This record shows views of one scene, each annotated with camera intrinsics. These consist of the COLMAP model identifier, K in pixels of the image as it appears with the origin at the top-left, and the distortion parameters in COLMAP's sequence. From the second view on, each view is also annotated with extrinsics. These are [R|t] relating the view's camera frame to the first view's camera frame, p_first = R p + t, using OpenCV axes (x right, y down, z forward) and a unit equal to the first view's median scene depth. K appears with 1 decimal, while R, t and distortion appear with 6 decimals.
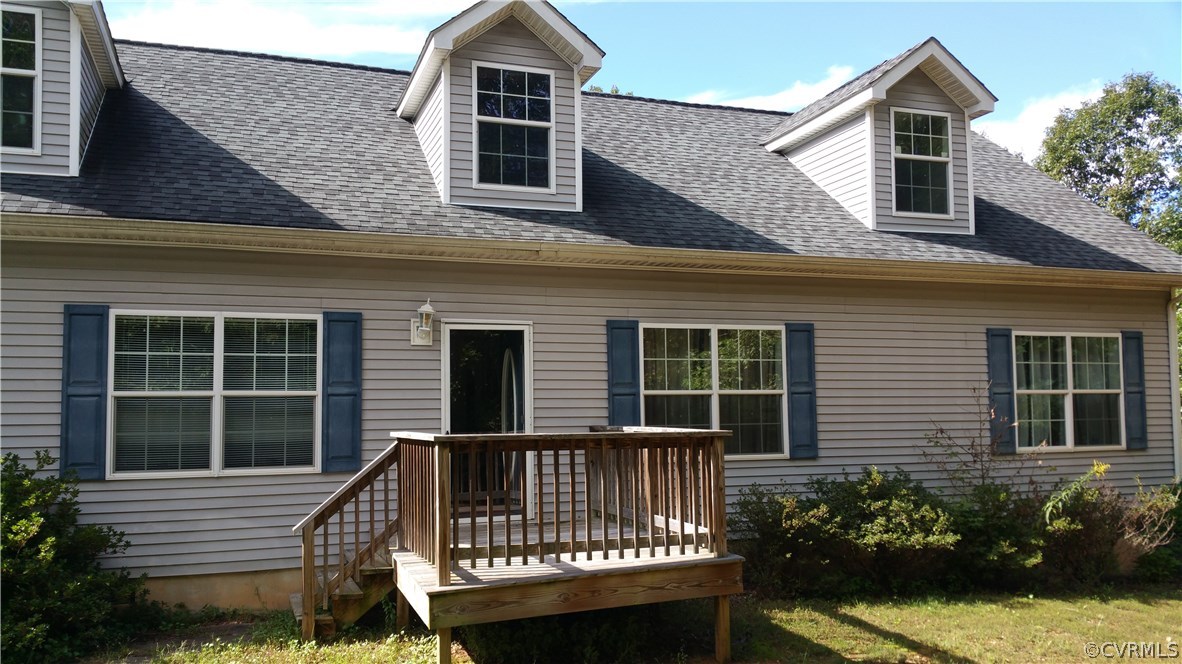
lens RADIAL K [[946.2, 0, 574.6], [0, 946.2, 369.6], [0, 0, 1]] dist [0.157759, -0.329617]
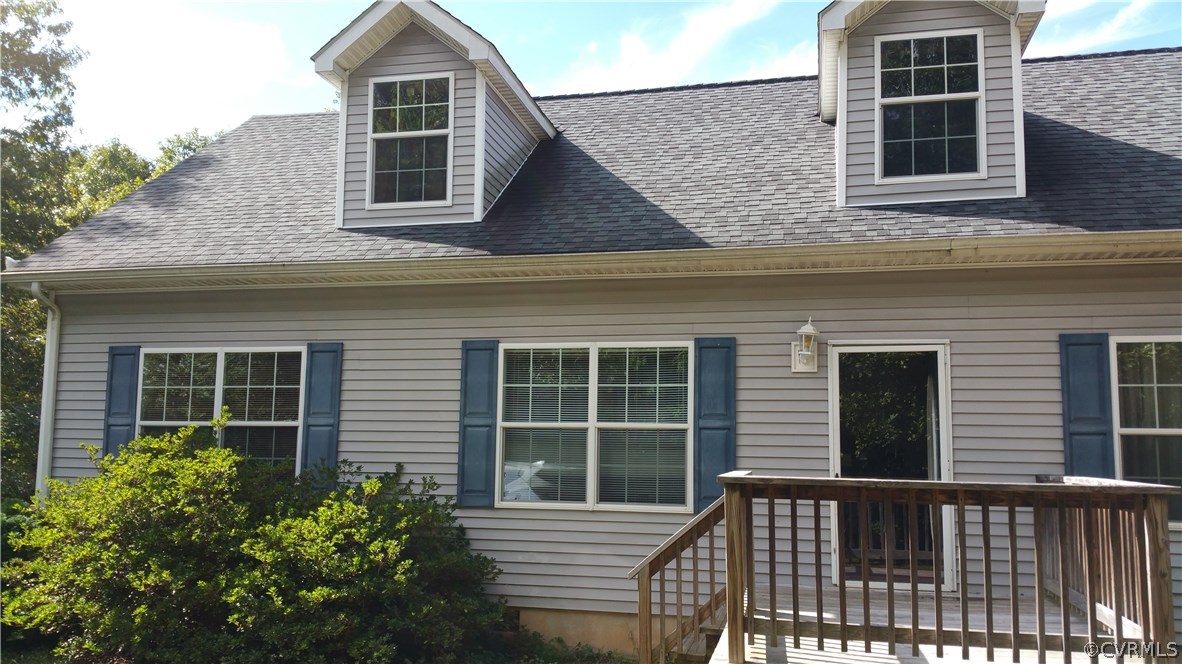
lens RADIAL K [[947.9, 0, 593.9], [0, 947.9, 363.5], [0, 0, 1]] dist [0.095751, -0.163765]
pose [[0.837331, -0.027704, -0.545993, 0.151955], [0.000725, 0.998771, -0.049567, 0.009136], [0.546695, 0.041108, 0.836322, 0.175401]]
